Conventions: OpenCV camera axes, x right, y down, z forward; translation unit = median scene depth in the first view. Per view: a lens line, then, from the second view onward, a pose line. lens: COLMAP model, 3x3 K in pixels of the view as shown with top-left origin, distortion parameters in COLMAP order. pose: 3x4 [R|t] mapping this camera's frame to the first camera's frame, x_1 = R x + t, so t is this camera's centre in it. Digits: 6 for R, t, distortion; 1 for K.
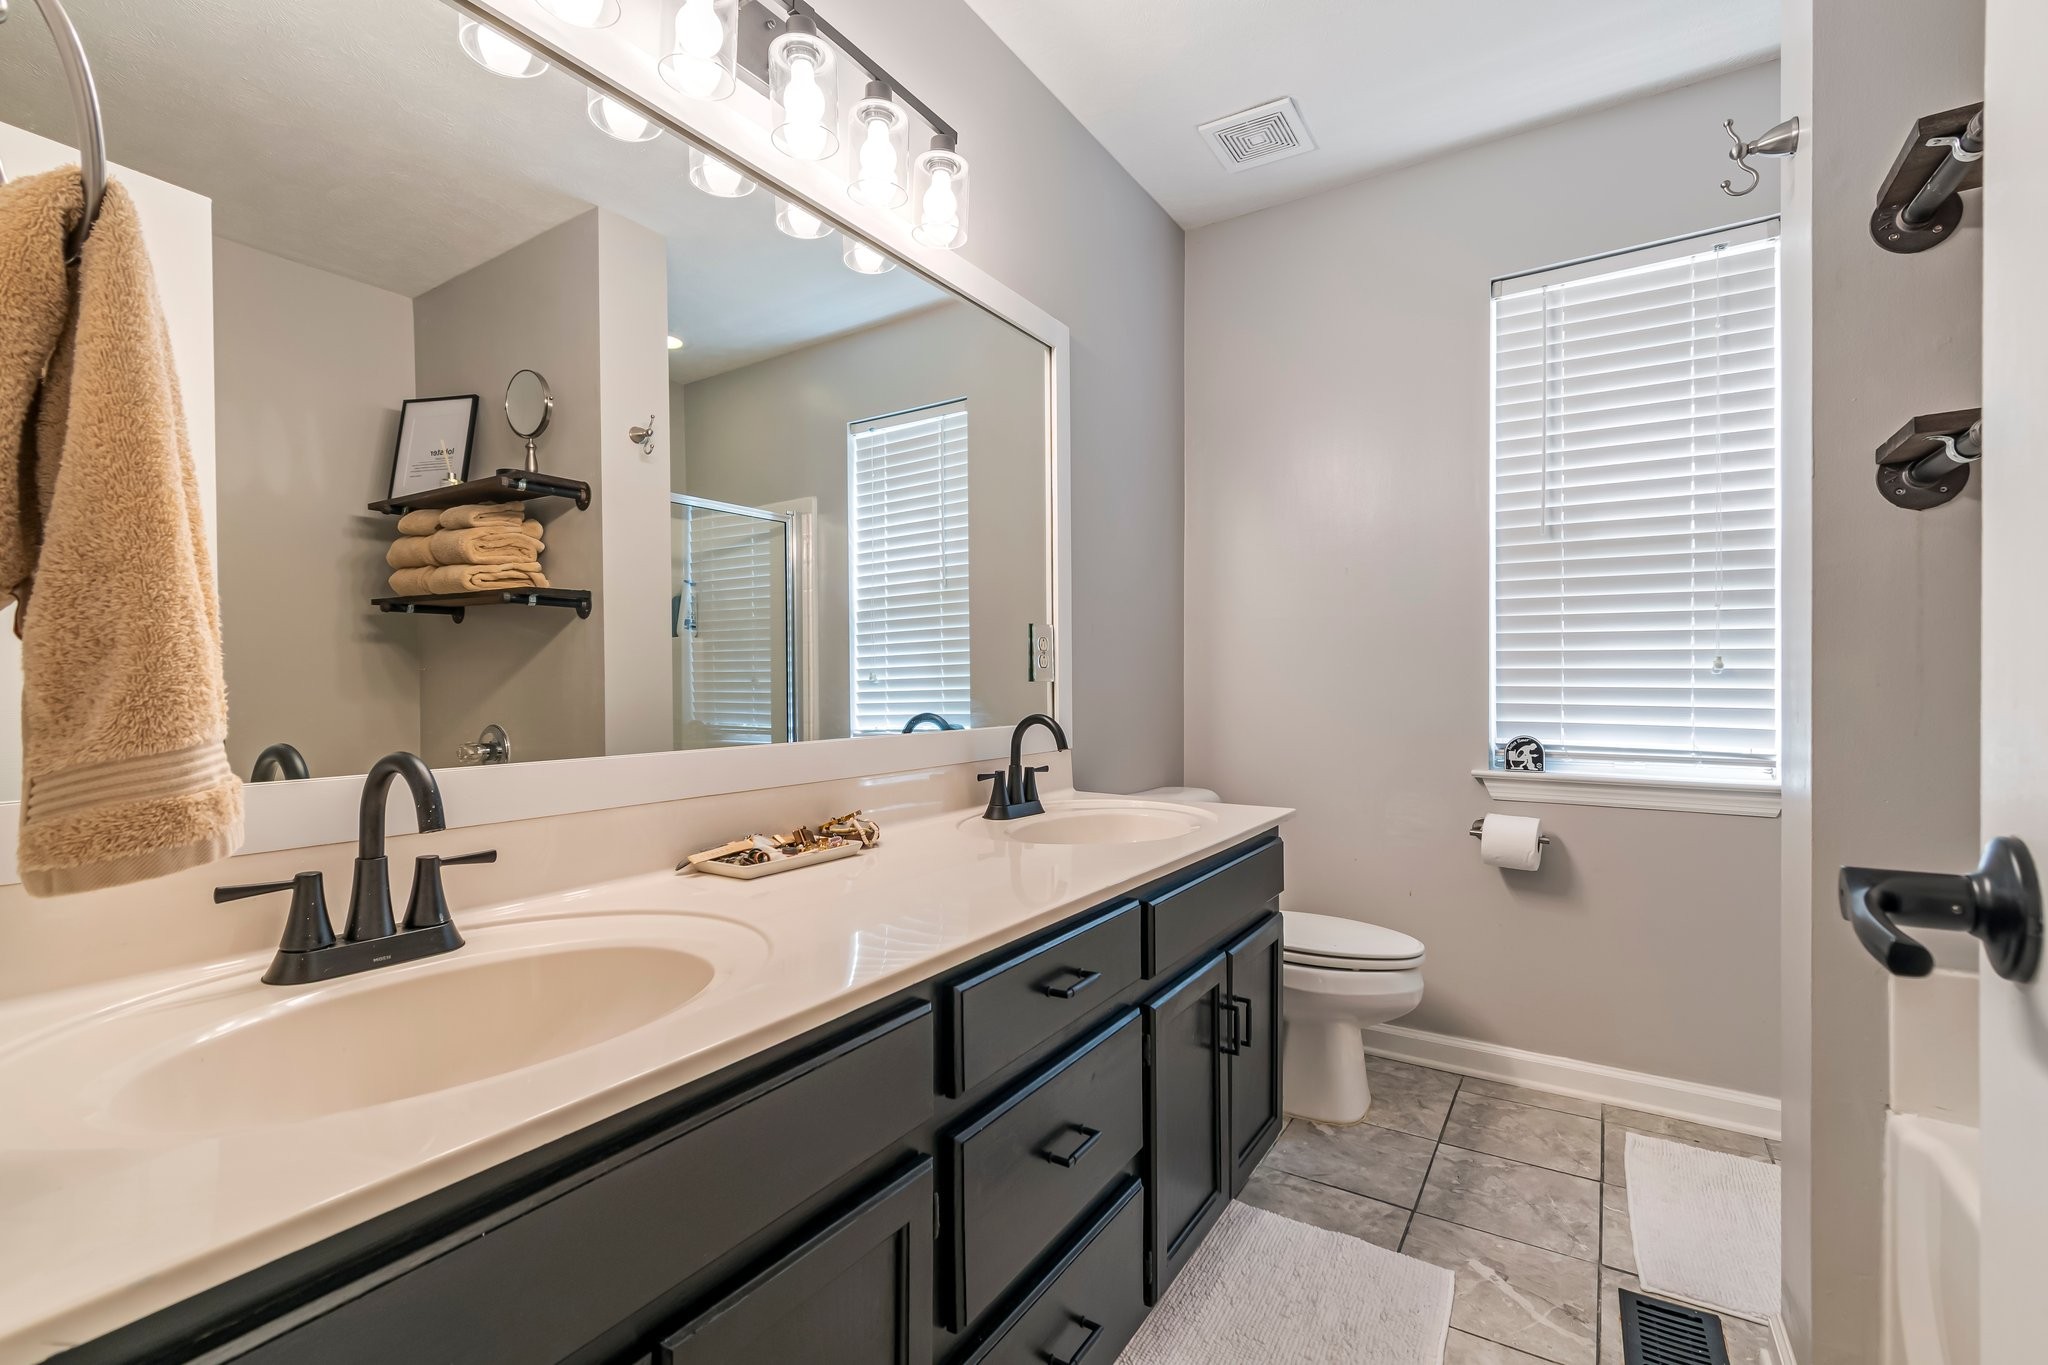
lens RADIAL K [[928.0, 0, 1048.7], [0, 928.0, 686.1], [0, 0, 1]] dist [0.000743, 0.000759]
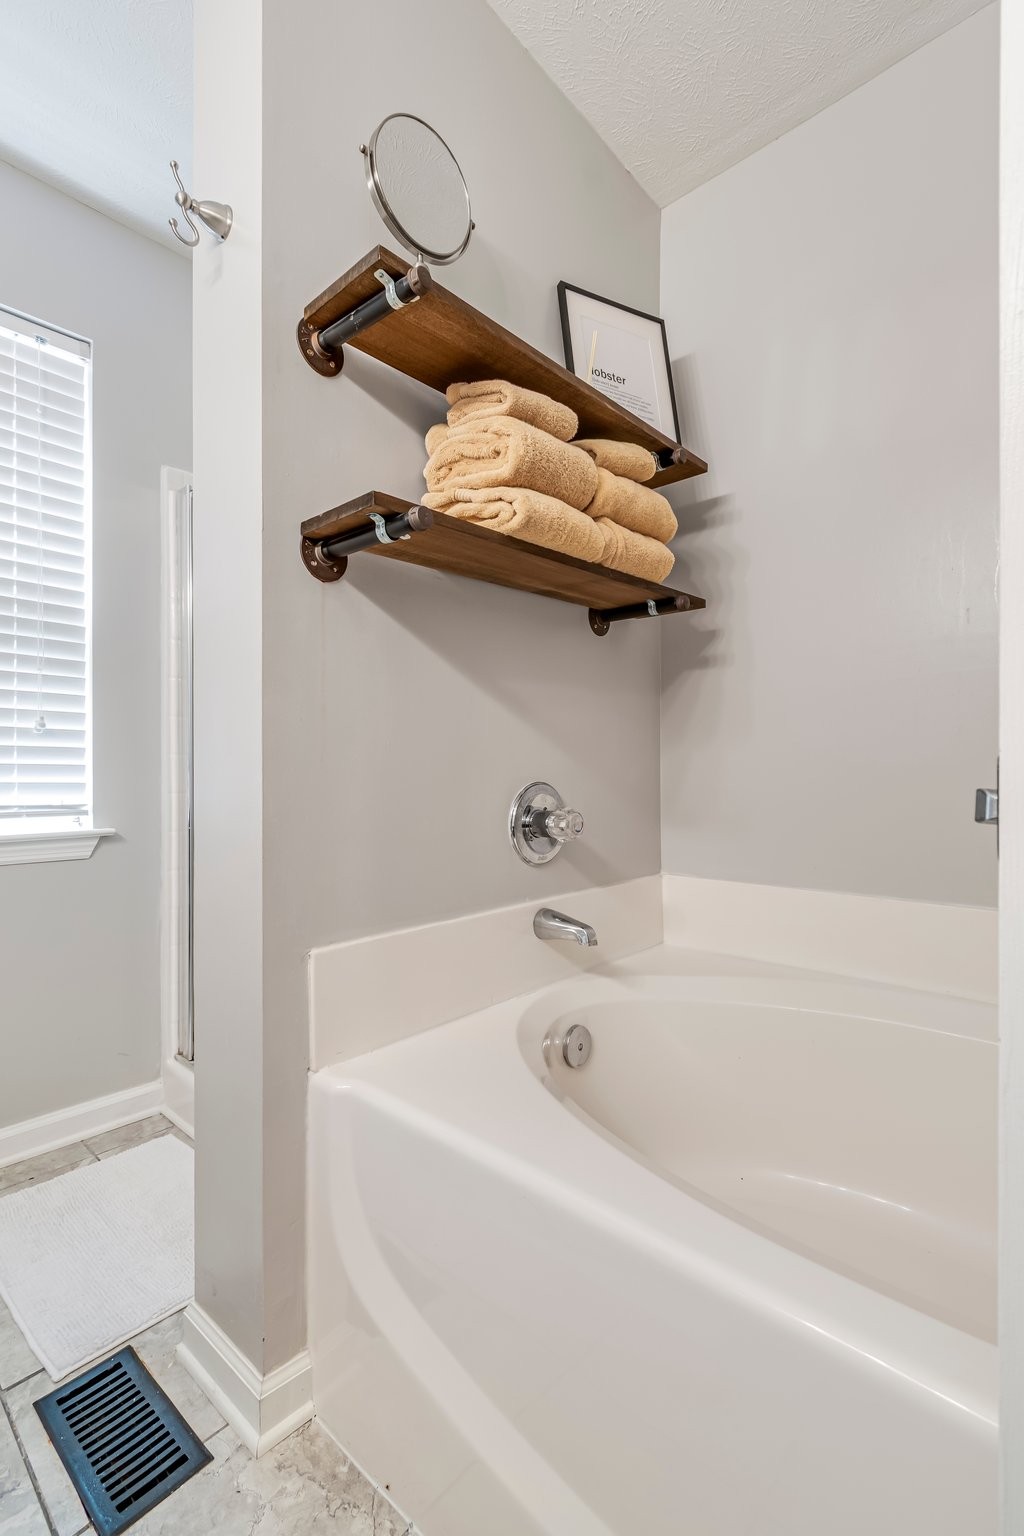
lens RADIAL K [[696.0, 0, 530.3], [0, 696.0, 765.4], [0, 0, 1]] dist [0.000743, 0.000759]
pose [[0.195585, 0.004030, 0.980679, 0.037688], [0.007690, 0.999955, -0.005643, 0.034439], [-0.980657, 0.008645, 0.195545, 0.285505]]
